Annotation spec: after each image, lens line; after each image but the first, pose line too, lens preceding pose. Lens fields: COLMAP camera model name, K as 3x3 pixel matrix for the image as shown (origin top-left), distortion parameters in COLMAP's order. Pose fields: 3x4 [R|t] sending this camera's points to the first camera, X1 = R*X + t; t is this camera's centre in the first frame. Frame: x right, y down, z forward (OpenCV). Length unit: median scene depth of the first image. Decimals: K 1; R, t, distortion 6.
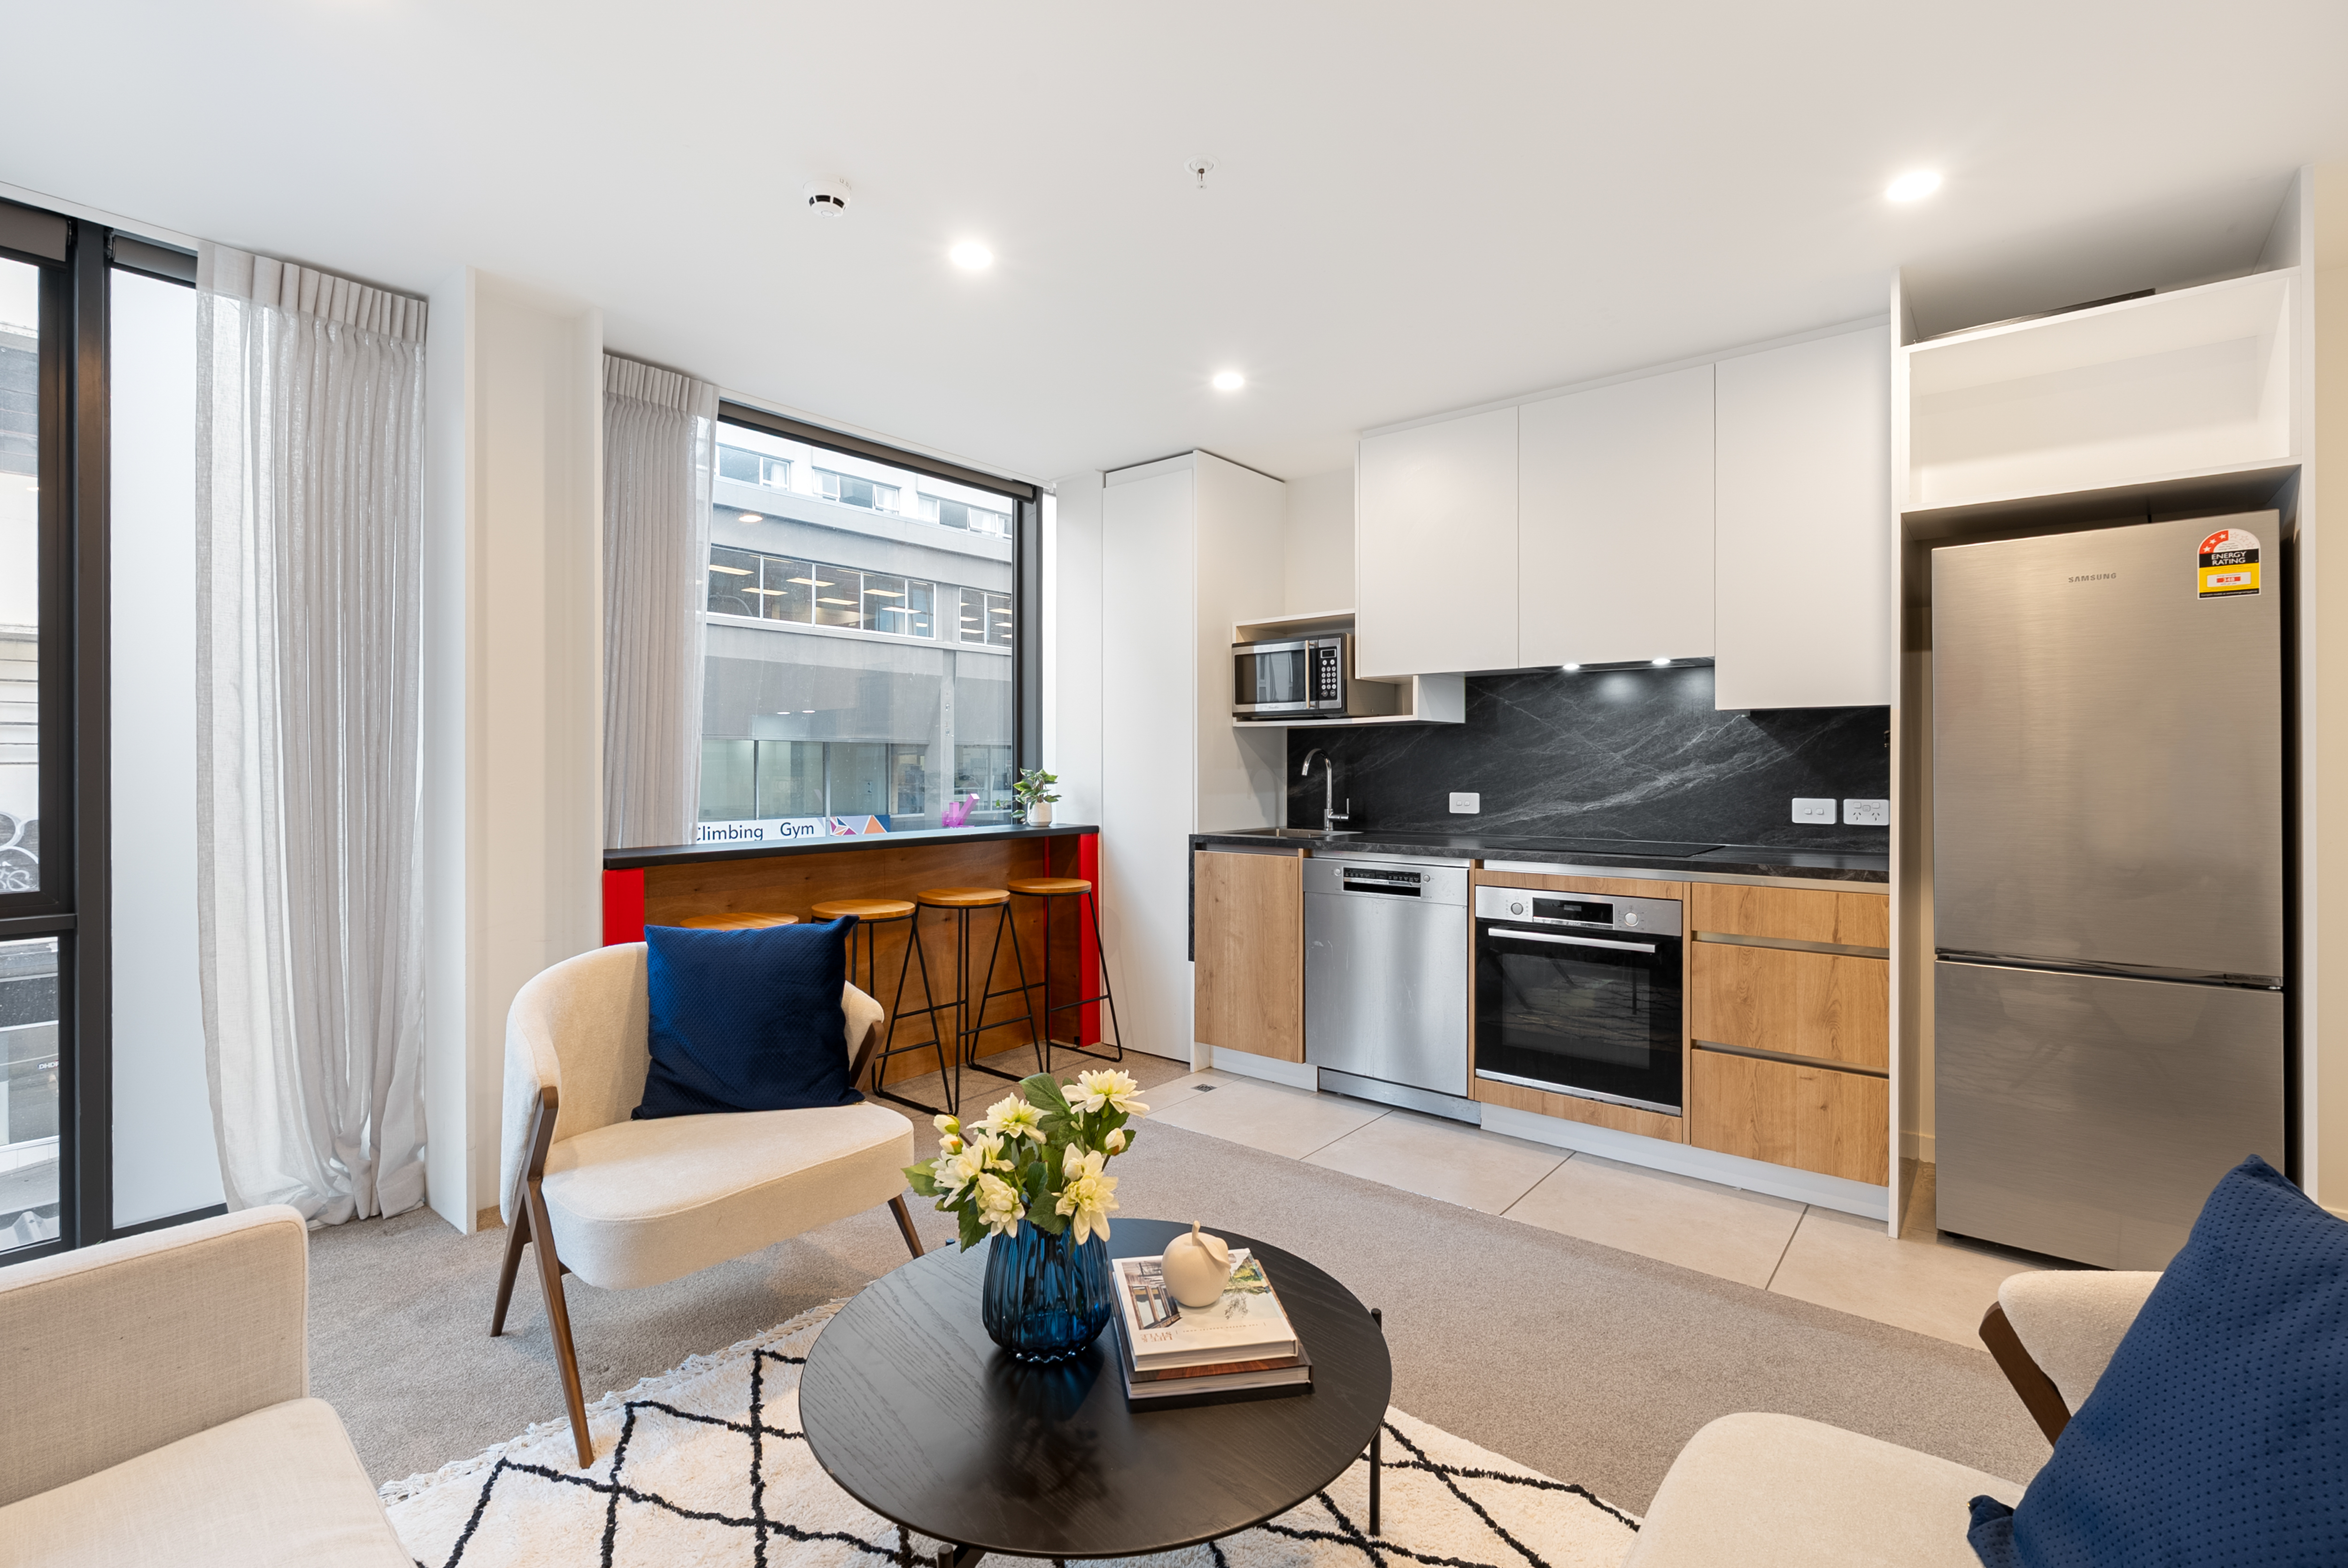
lens RADIAL K [[1057.7, 0, 1173.0], [0, 1057.7, 764.1], [0, 0, 1]] dist [-0.000842, -0.000057]
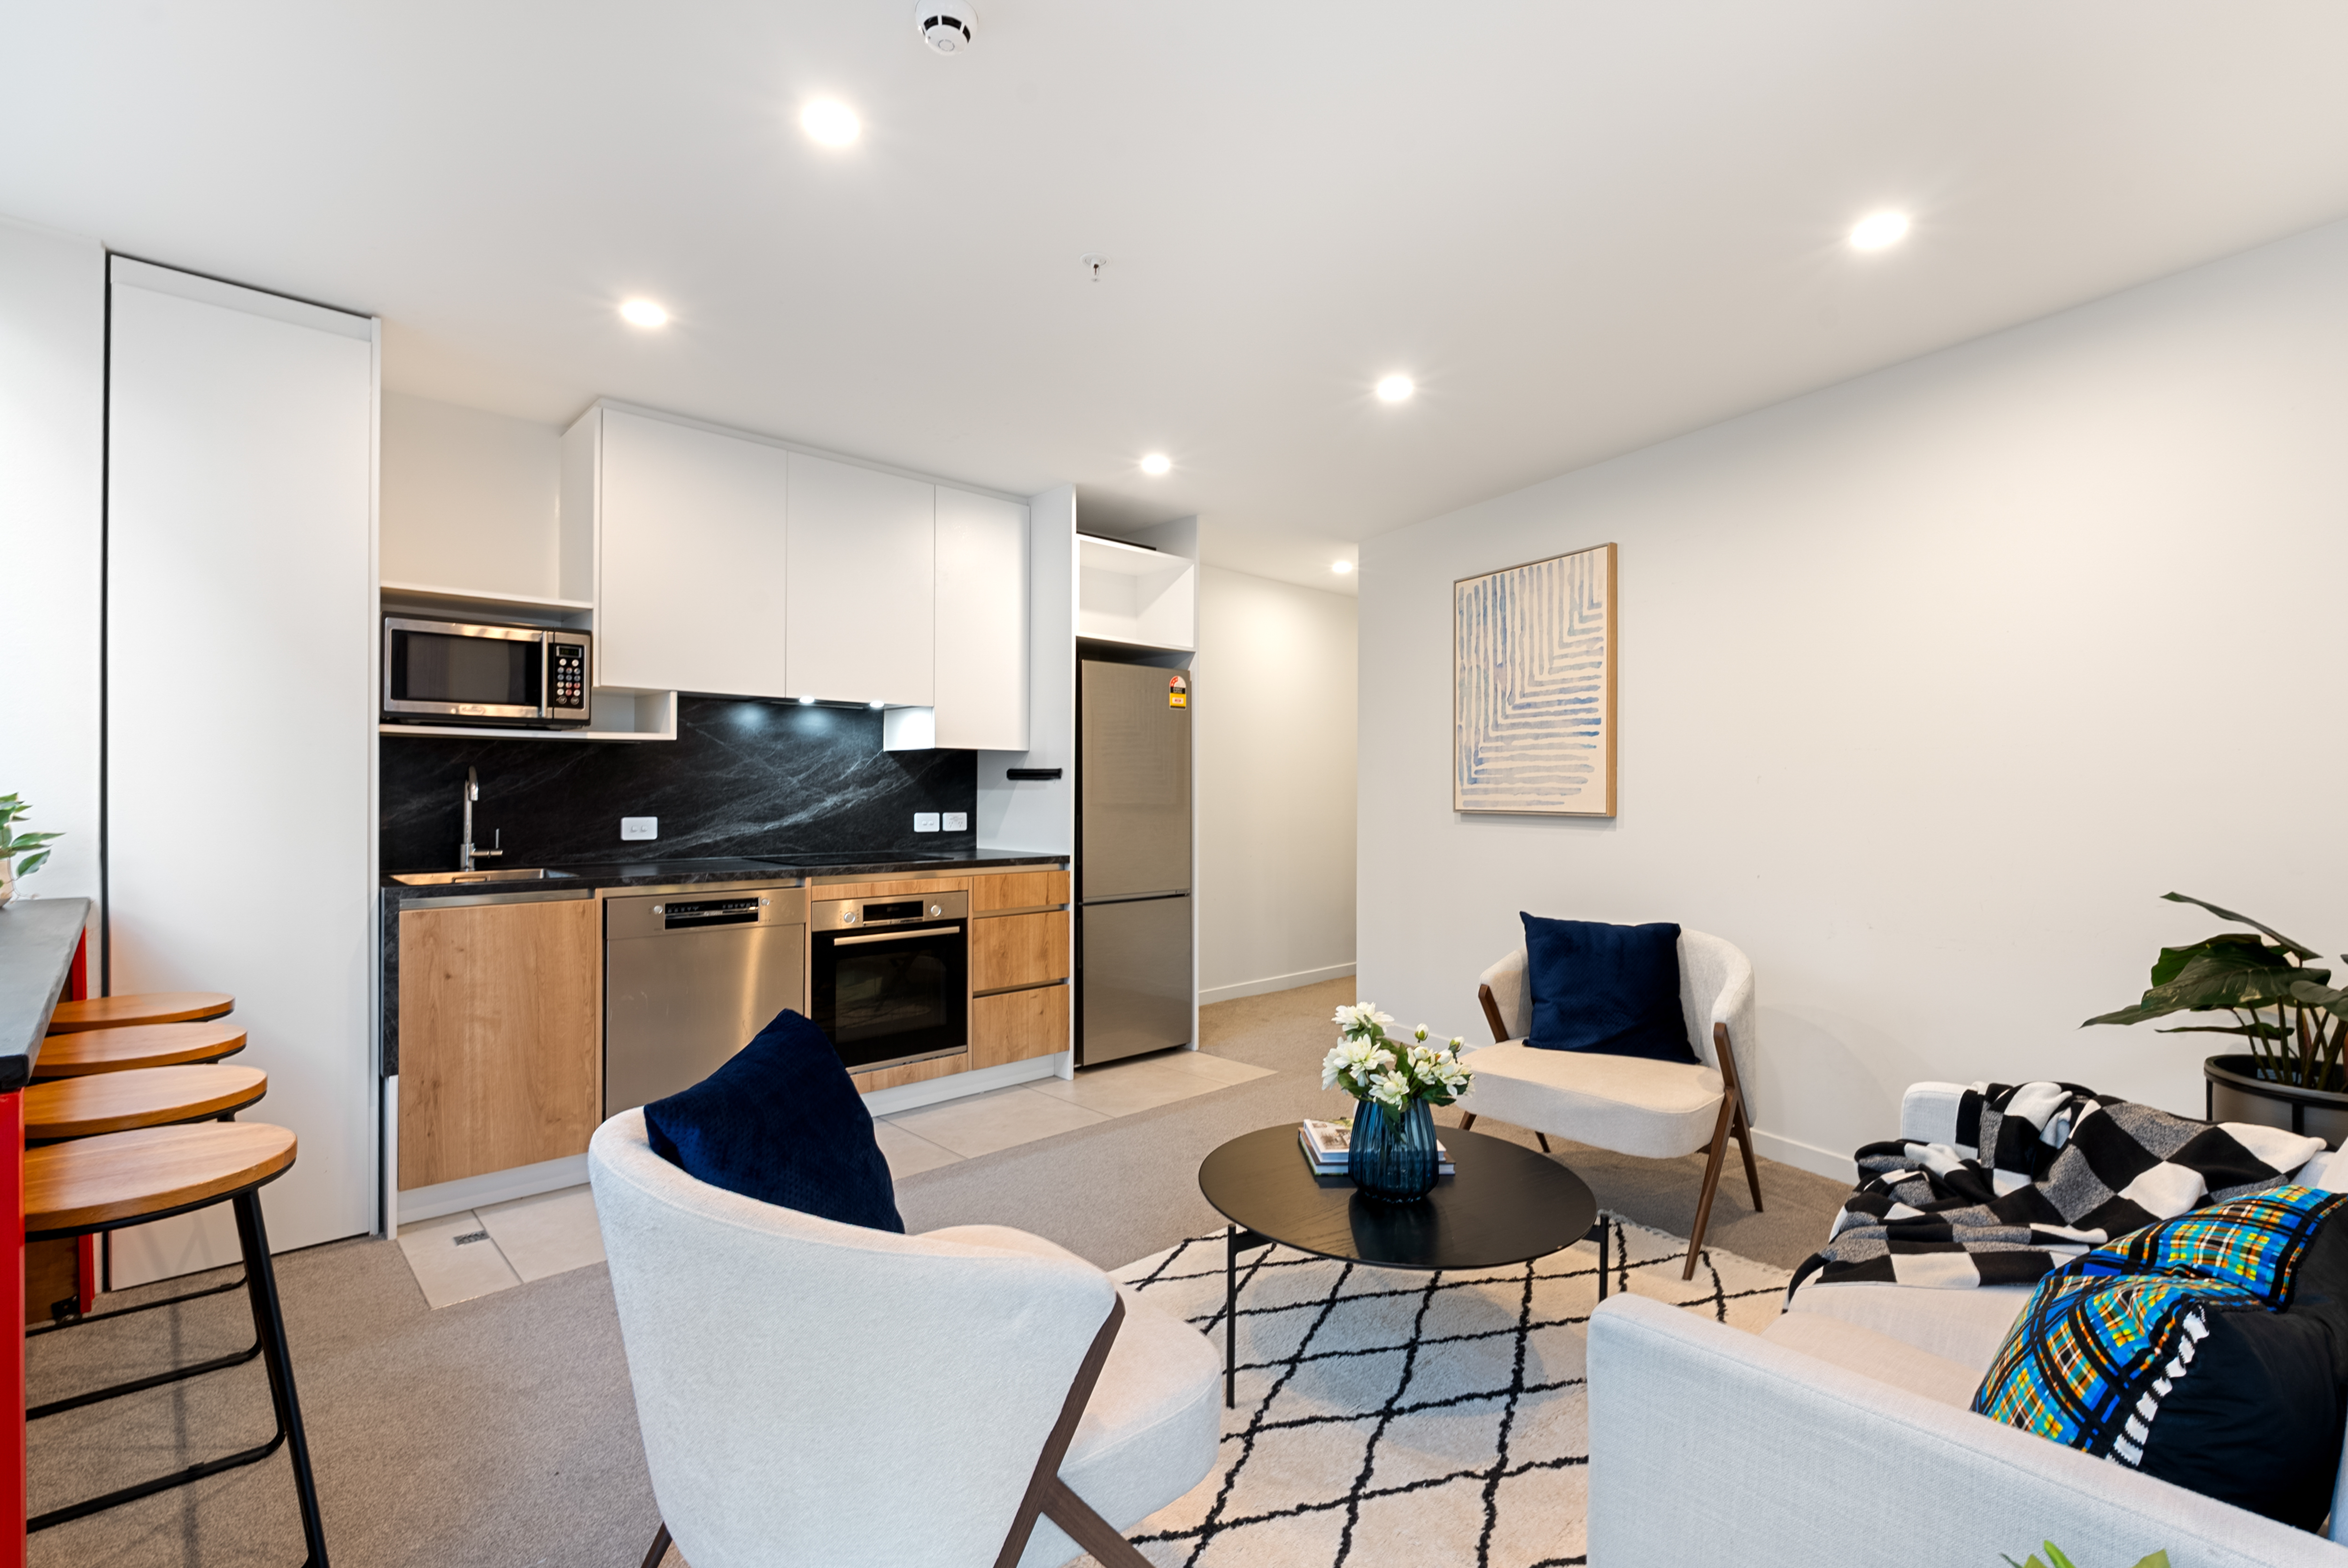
lens RADIAL K [[1049.6, 0, 1174.0], [0, 1049.6, 784.0], [0, 0, 1]] dist [-0.000831, -0.000120]
pose [[0.124120, 0.006772, 0.992244, -0.641239], [-0.005274, 0.999967, -0.006165, 0.001023], [-0.992253, -0.004468, 0.124152, 0.458508]]
